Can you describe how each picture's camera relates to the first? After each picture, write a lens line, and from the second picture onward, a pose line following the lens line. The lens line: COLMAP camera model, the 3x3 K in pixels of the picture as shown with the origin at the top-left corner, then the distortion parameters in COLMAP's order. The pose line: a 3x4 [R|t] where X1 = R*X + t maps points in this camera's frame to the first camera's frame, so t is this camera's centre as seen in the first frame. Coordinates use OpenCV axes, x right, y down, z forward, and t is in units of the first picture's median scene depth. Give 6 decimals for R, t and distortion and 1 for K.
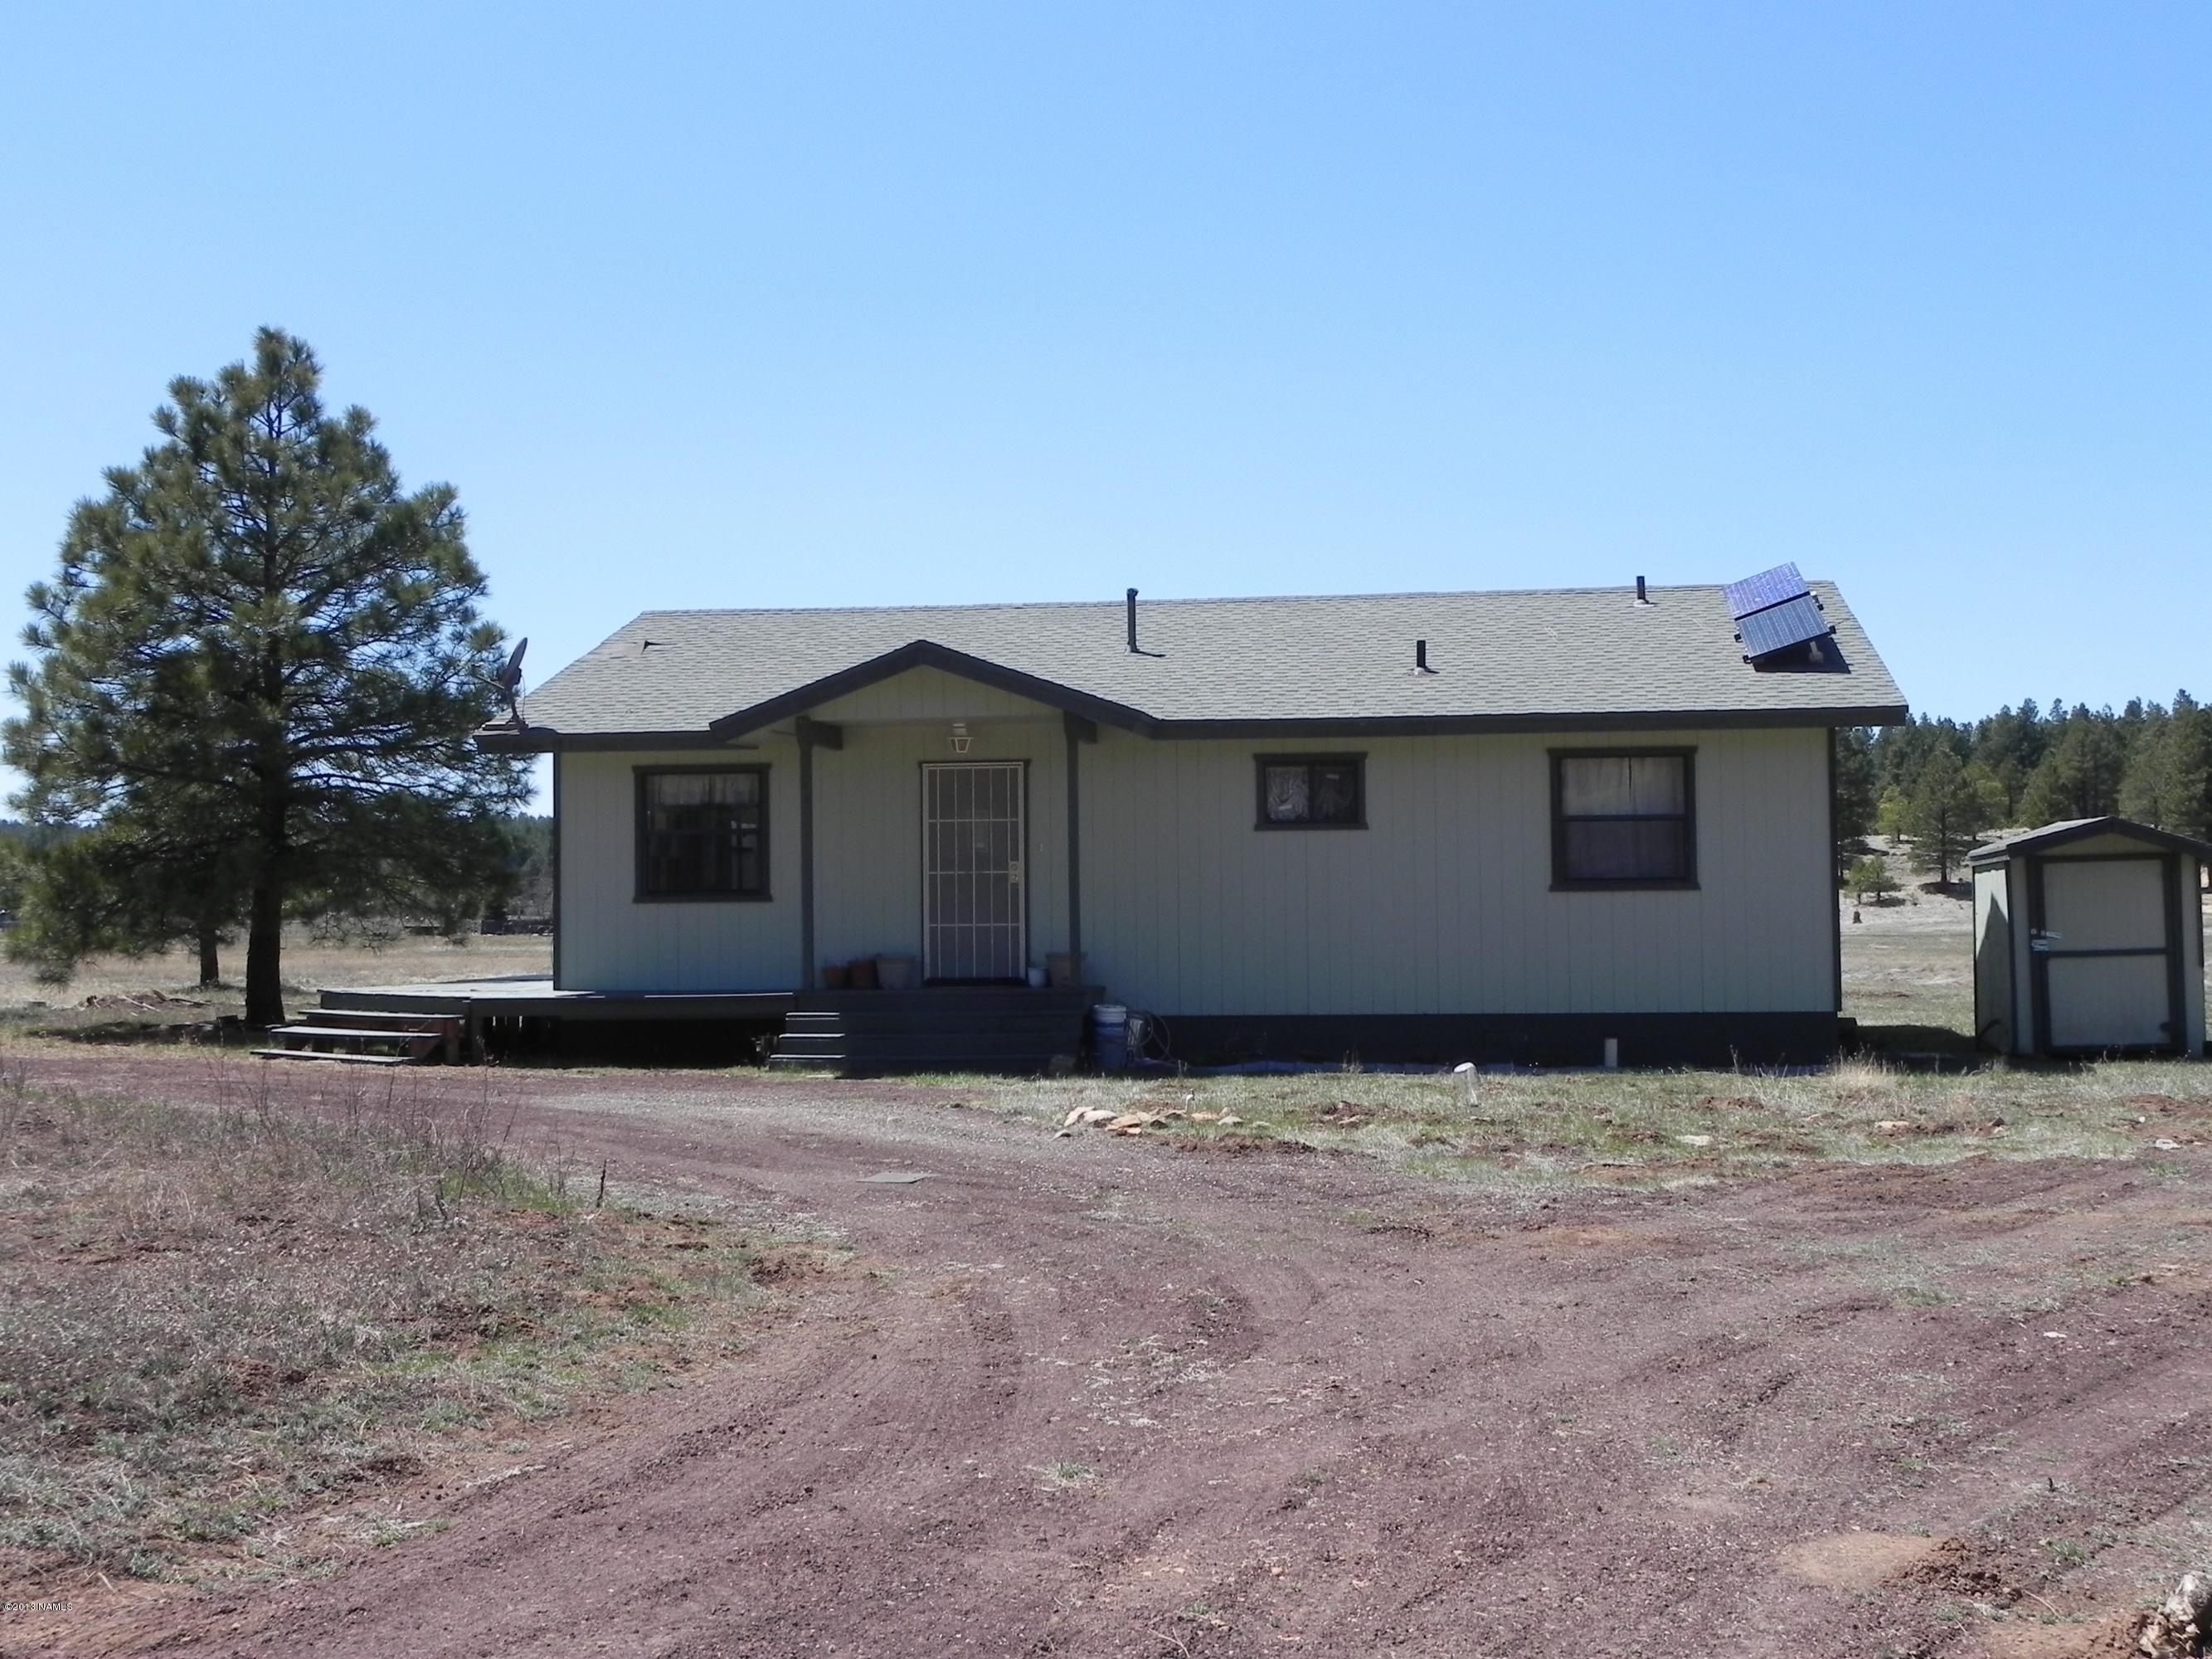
lens RADIAL K [[2690.1, 0, 1166.1], [0, 2690.1, 775.1], [0, 0, 1]] dist [0.029412, -0.080328]
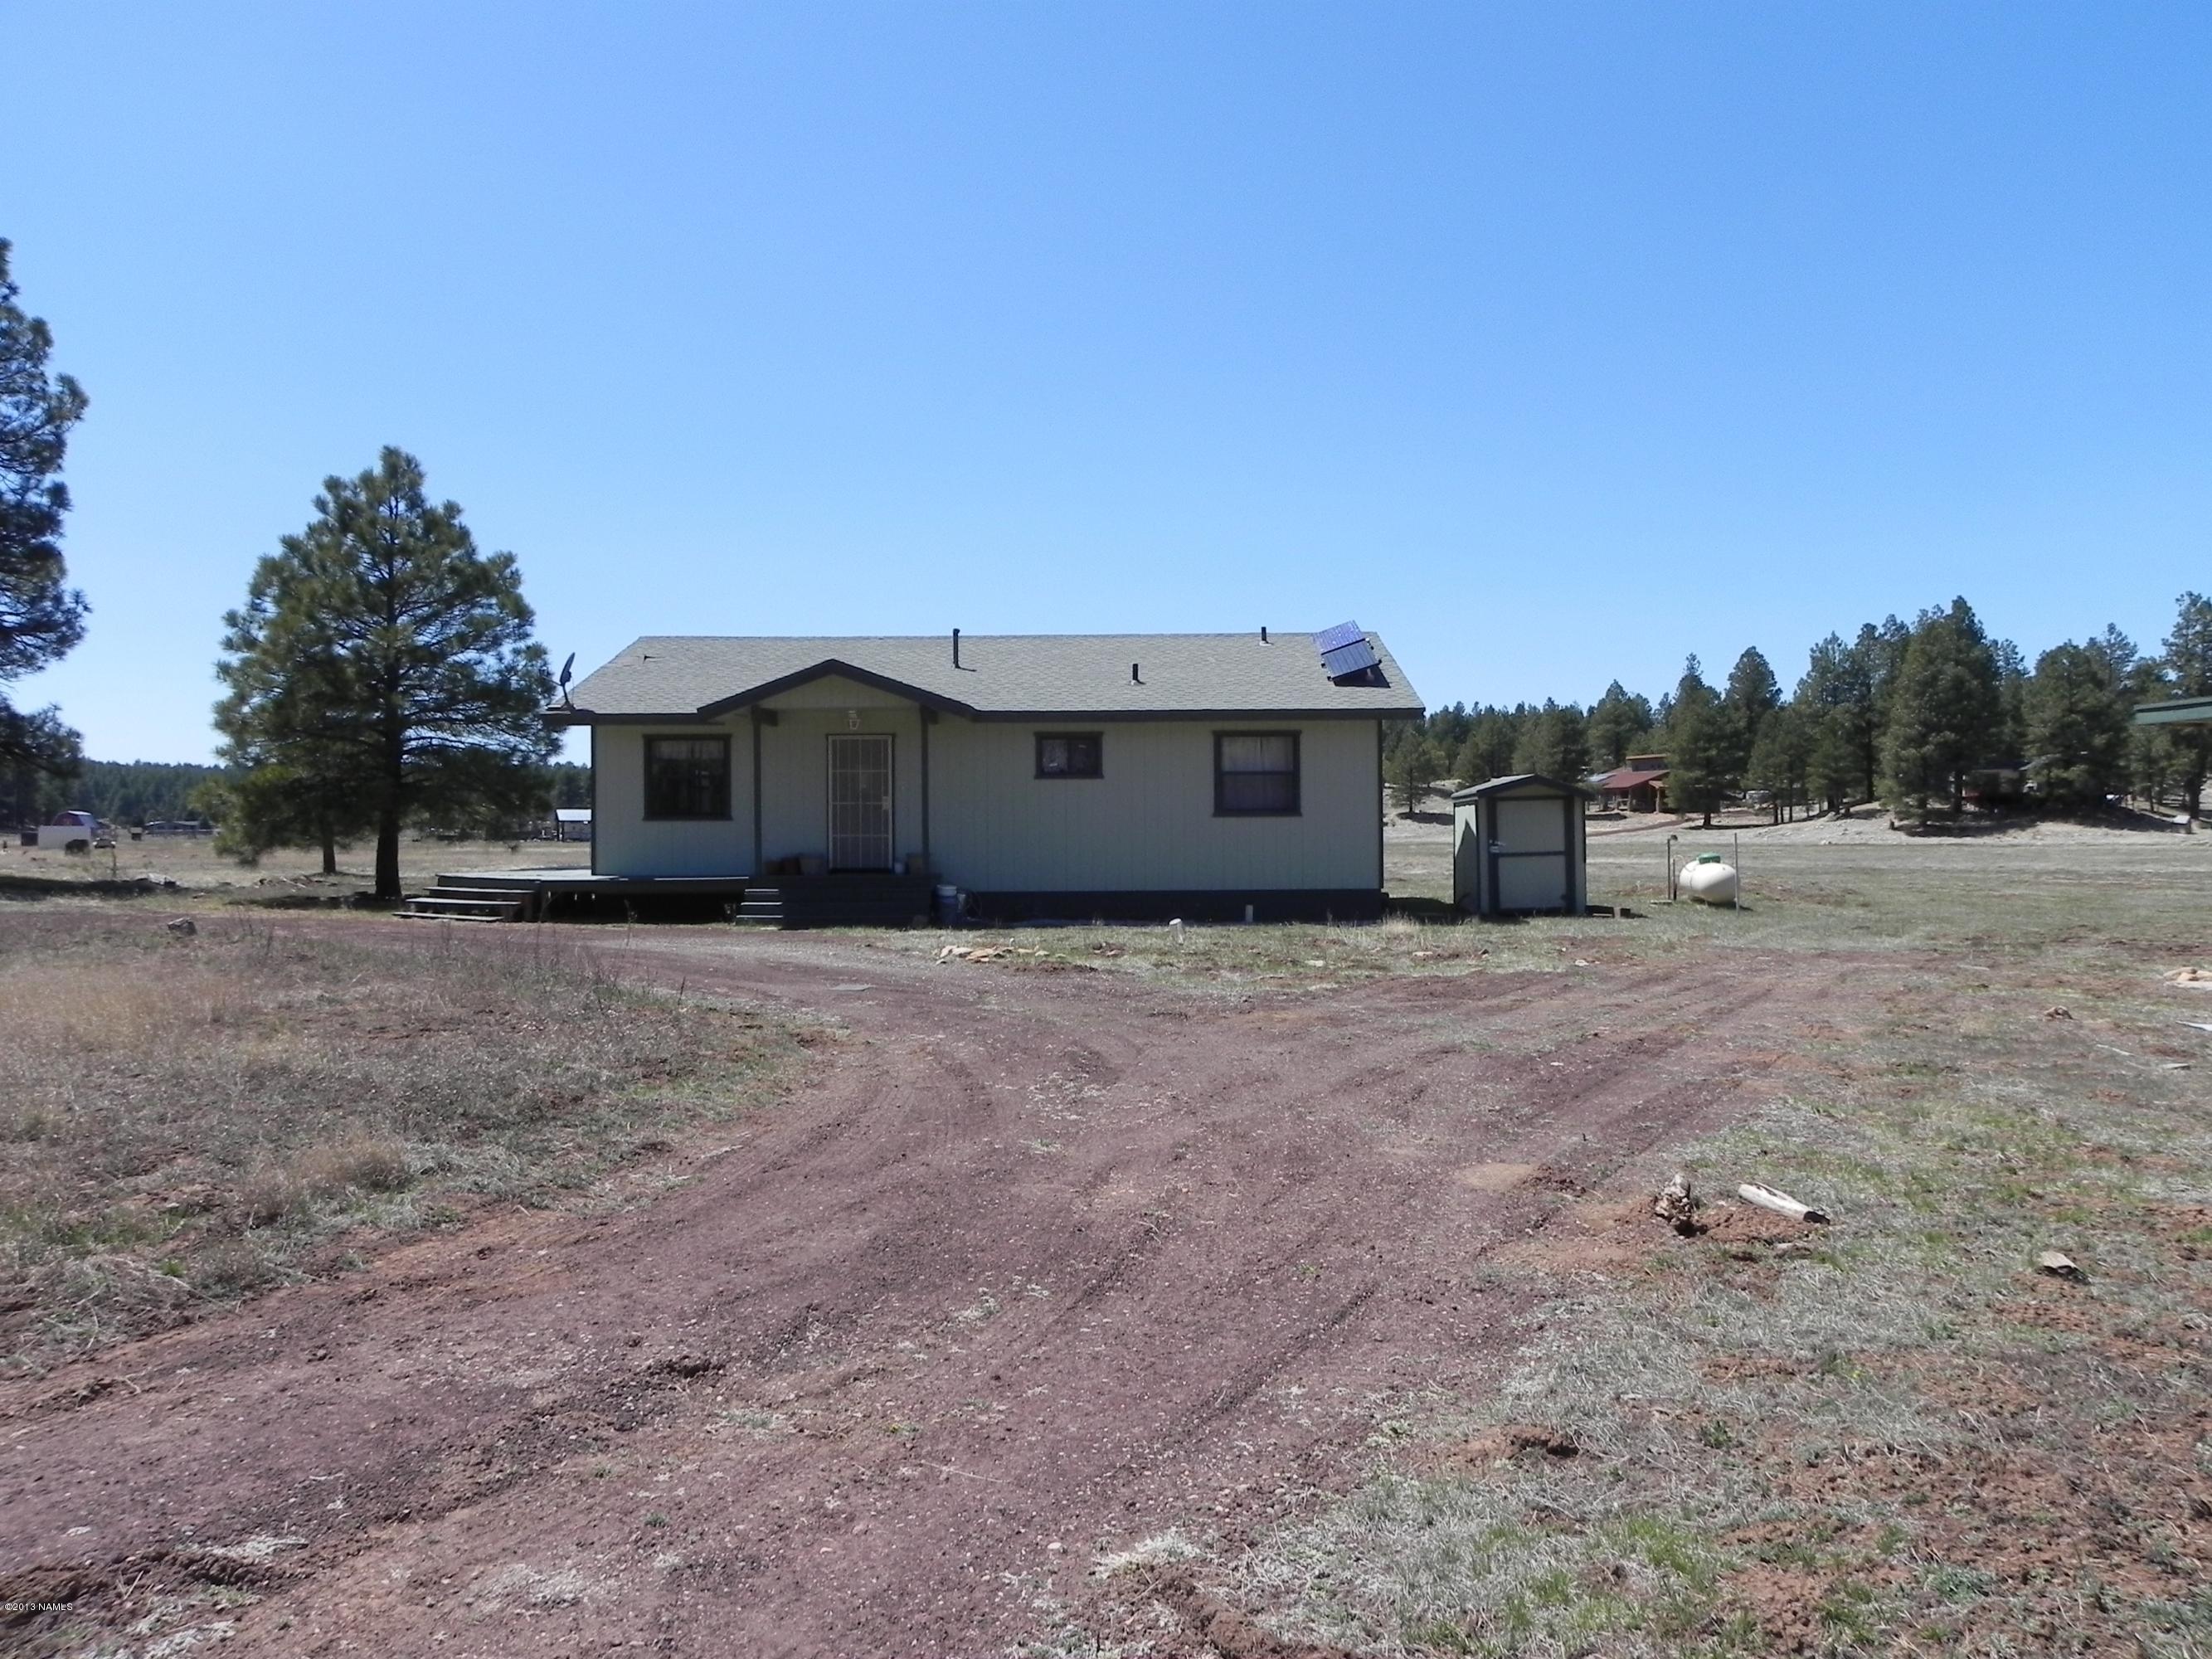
lens RADIAL K [[1688.7, 0, 1150.7], [0, 1688.7, 802.0], [0, 0, 1]] dist [-0.021518, 0.048187]
pose [[0.991447, 0.006699, 0.130335, -0.031644], [-0.011267, 0.999347, 0.034339, -0.001172], [-0.130020, -0.035513, 0.990875, -0.027312]]
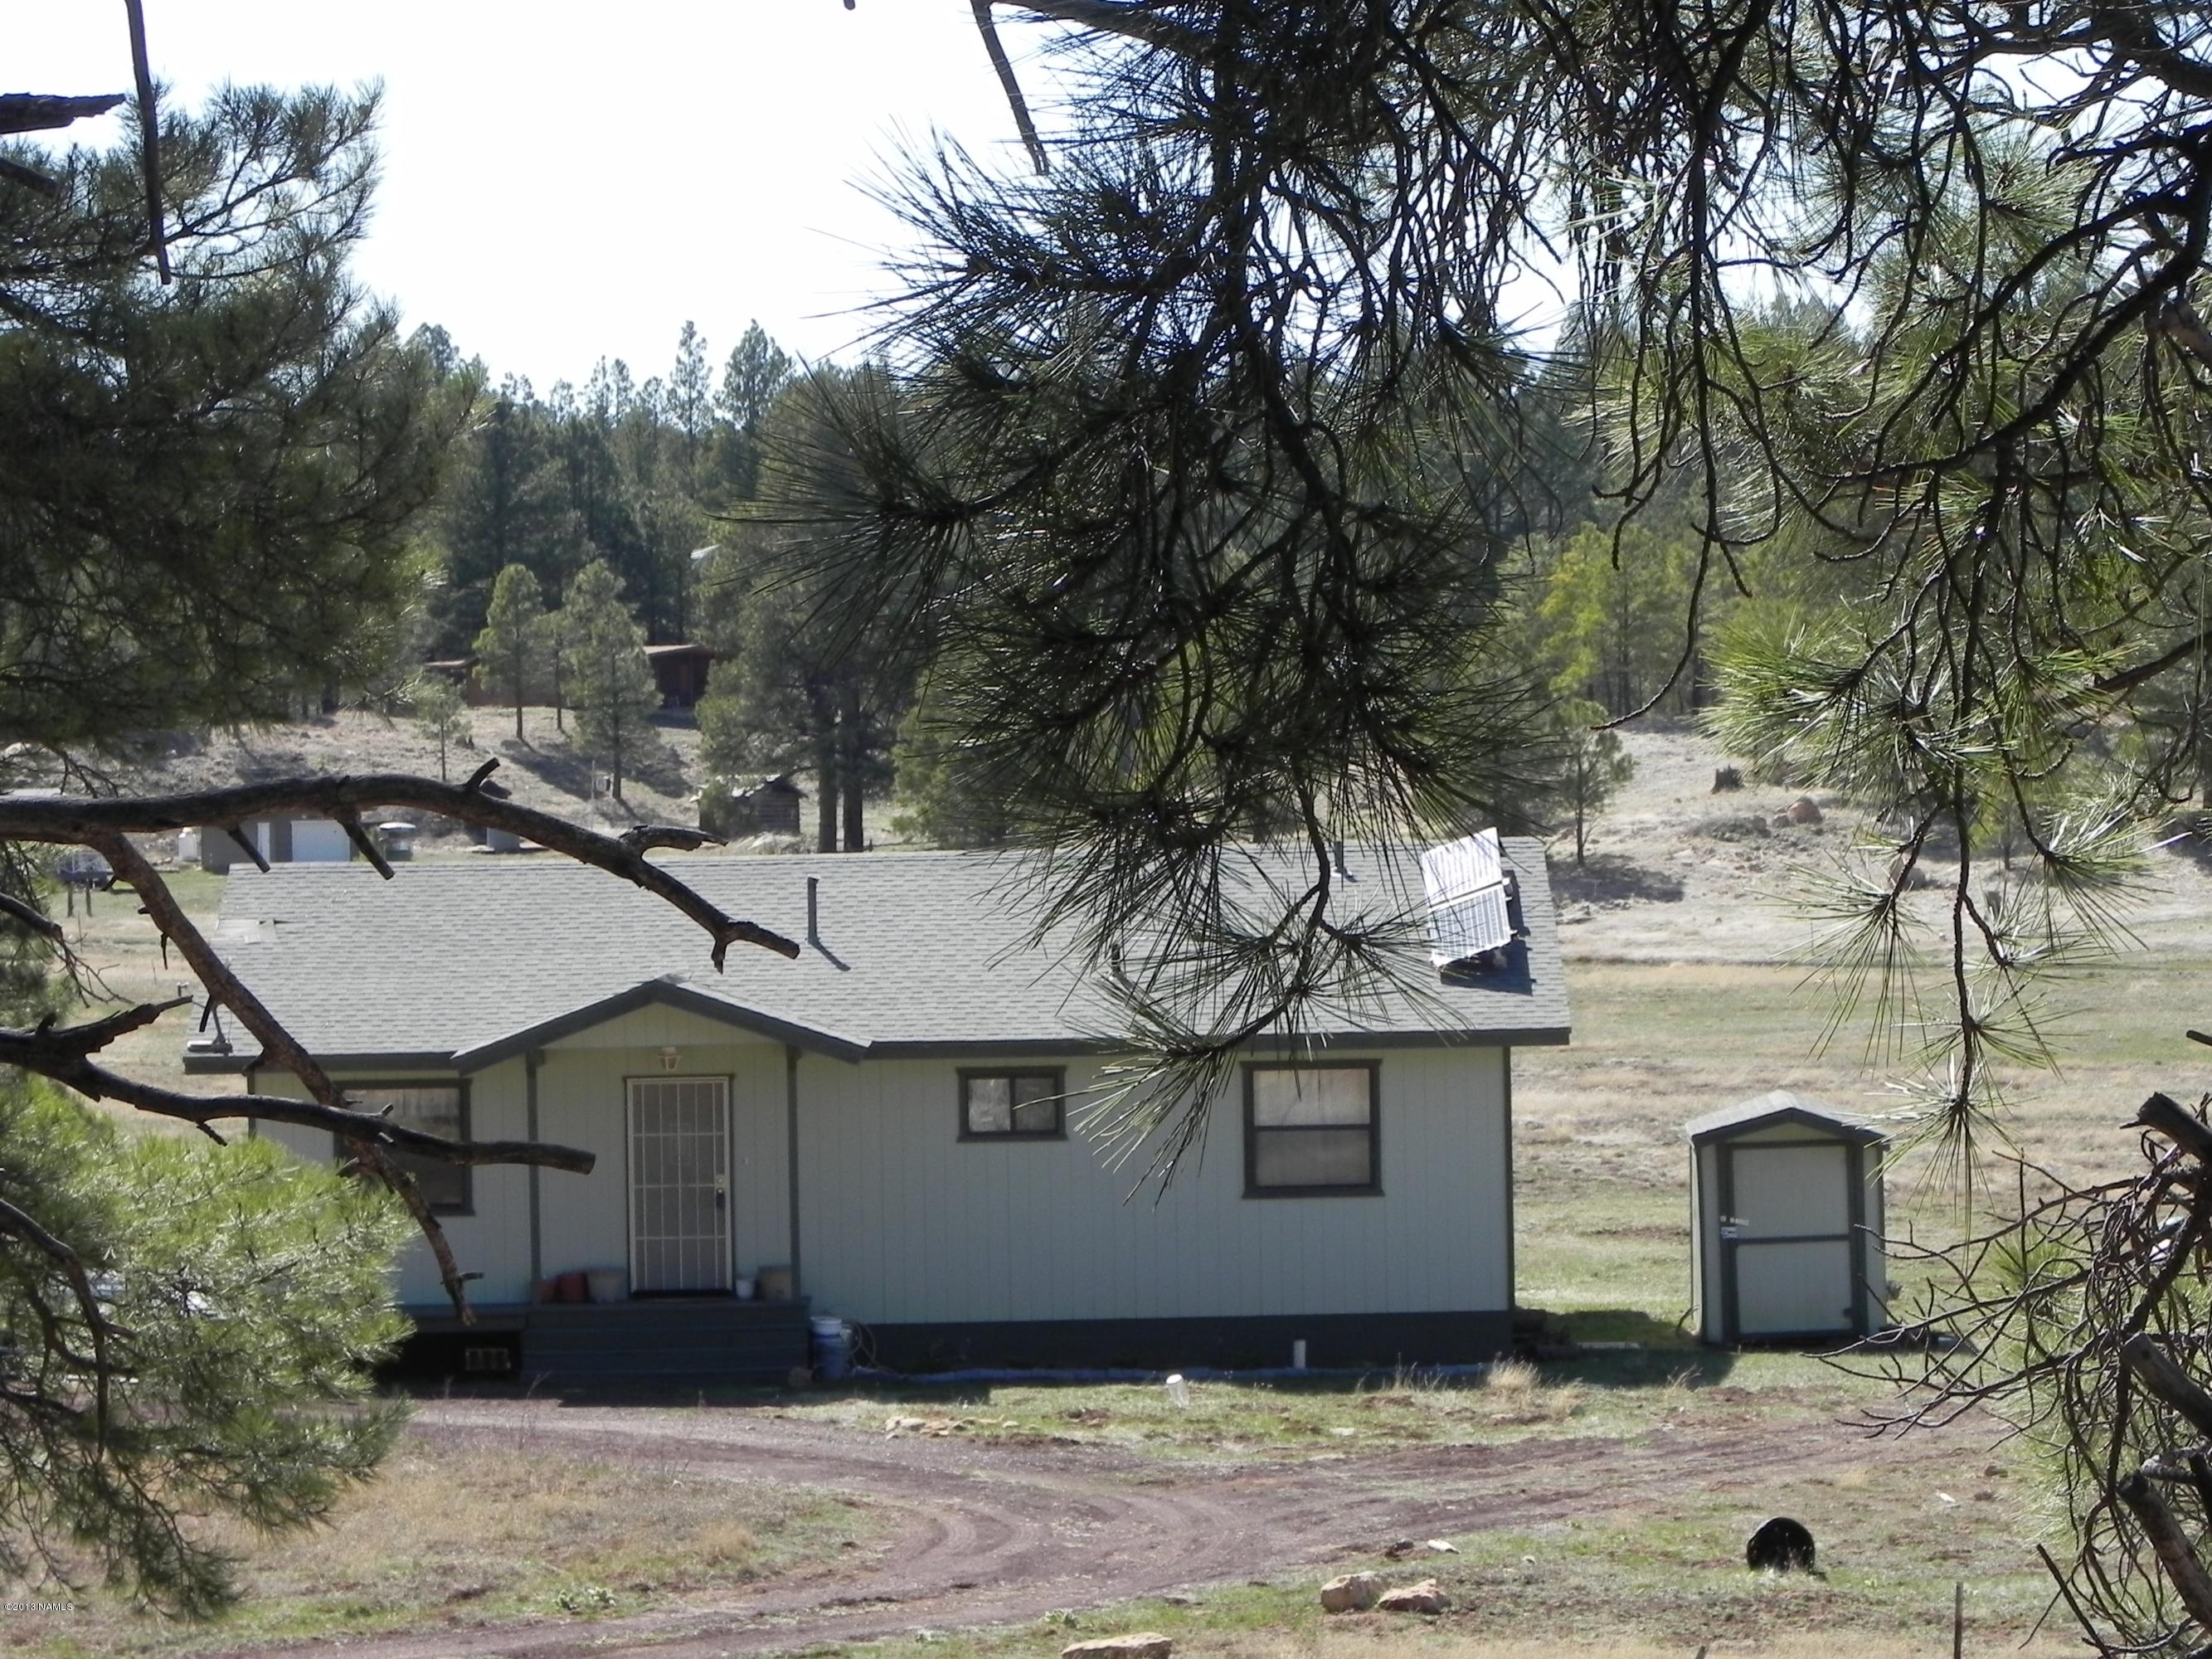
lens RADIAL K [[8751.9, 0, 1106.0], [0, 8751.9, 829.5], [0, 0, 1]] dist [-0.331809, 20.388464]
pose [[0.992406, -0.011279, 0.122487, -0.323609], [0.003825, 0.998135, 0.060923, -0.306802], [-0.122945, -0.059992, 0.990599, -2.343712]]
